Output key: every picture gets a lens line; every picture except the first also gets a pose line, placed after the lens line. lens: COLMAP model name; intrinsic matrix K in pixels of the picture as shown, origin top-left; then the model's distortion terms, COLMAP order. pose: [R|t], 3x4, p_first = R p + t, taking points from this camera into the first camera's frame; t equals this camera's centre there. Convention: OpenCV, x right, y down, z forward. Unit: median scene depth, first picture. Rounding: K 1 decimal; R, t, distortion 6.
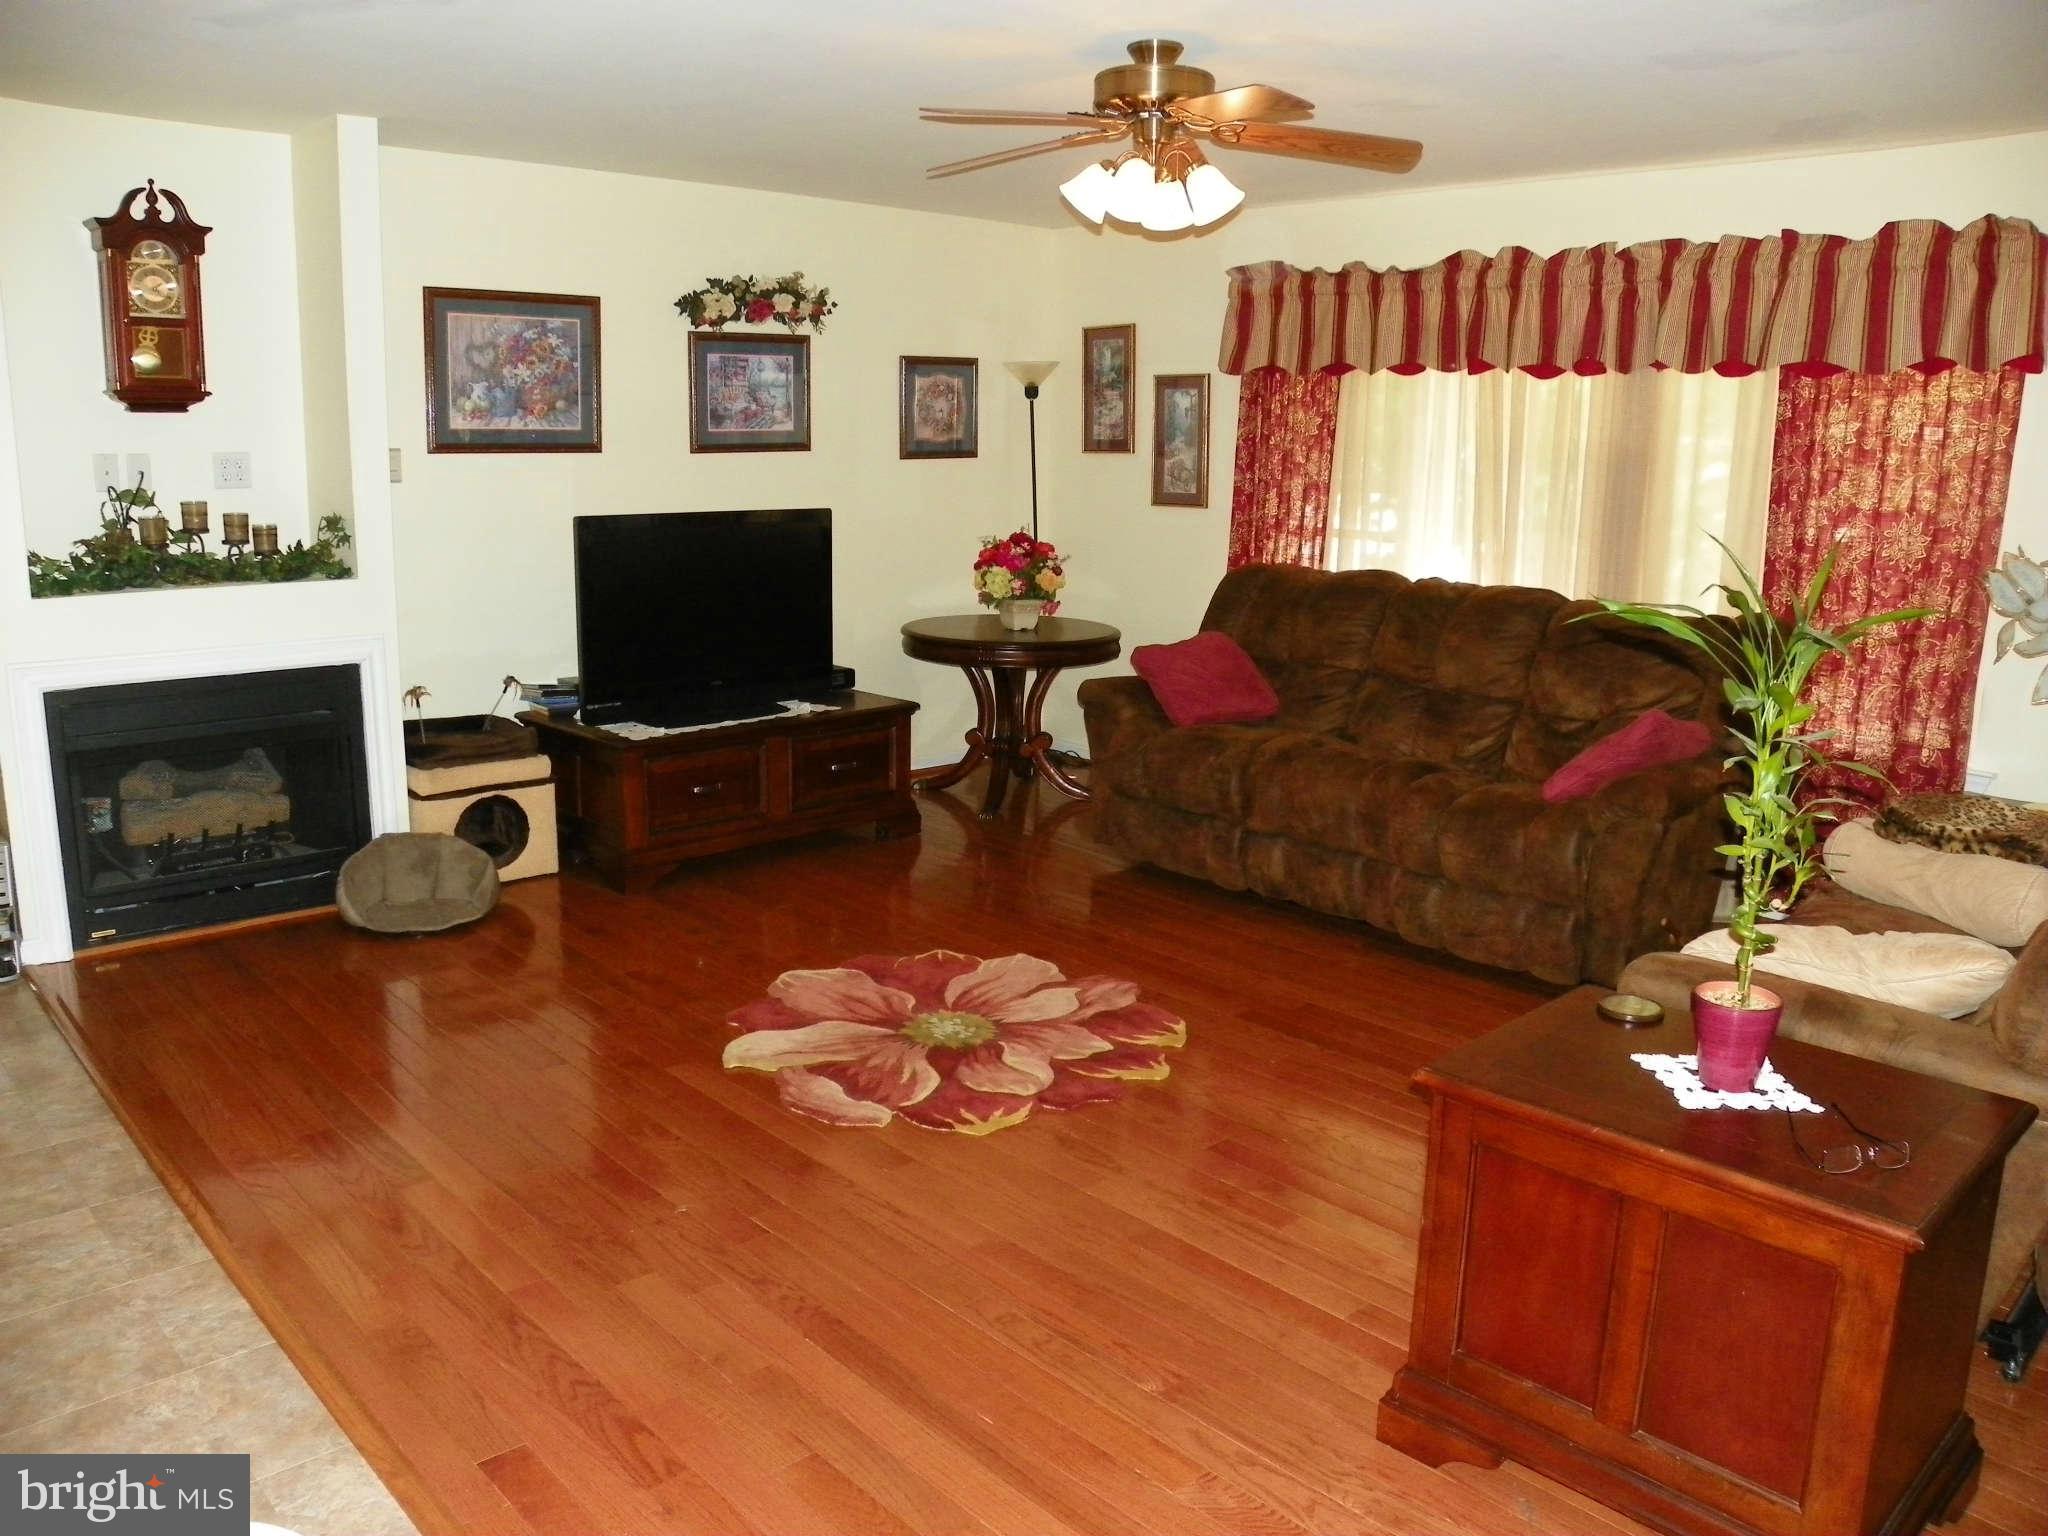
lens RADIAL K [[1533.7, 0, 1016.9], [0, 1533.7, 757.6], [0, 0, 1]] dist [-0.163497, 0.103476]
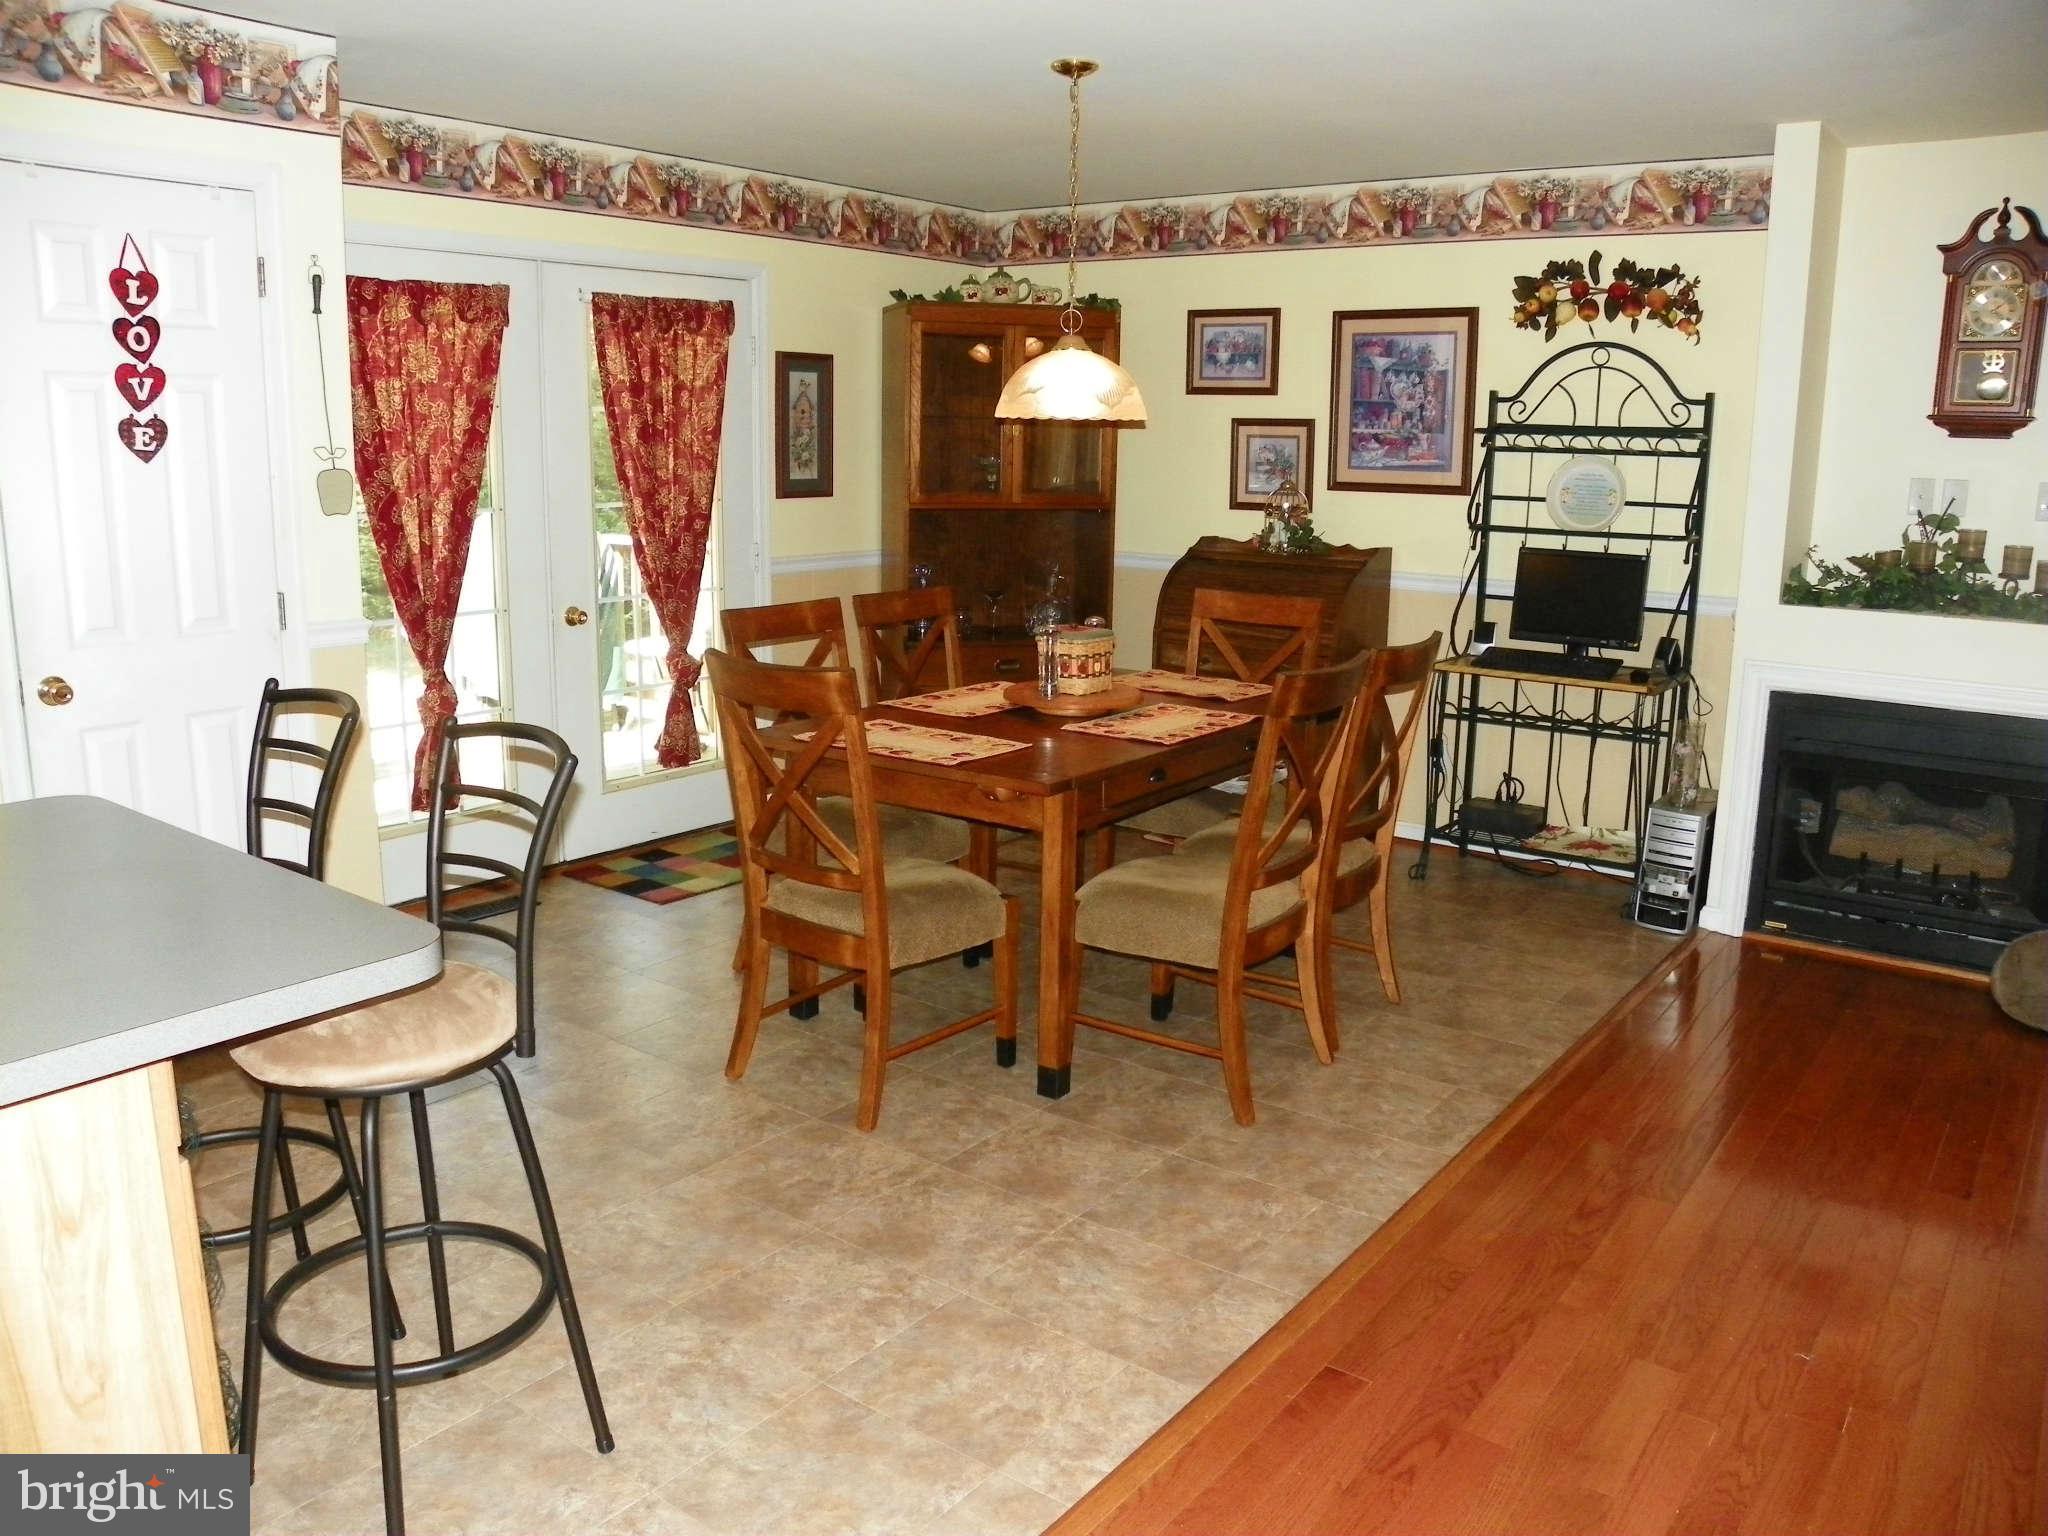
lens RADIAL K [[1533.7, 0, 1016.9], [0, 1533.7, 757.6], [0, 0, 1]] dist [-0.163497, 0.103476]
pose [[0.183063, 0.186183, -0.965310, 0.283205], [-0.211890, 0.966298, 0.146191, -0.036302], [0.959995, 0.177778, 0.216344, 0.216897]]
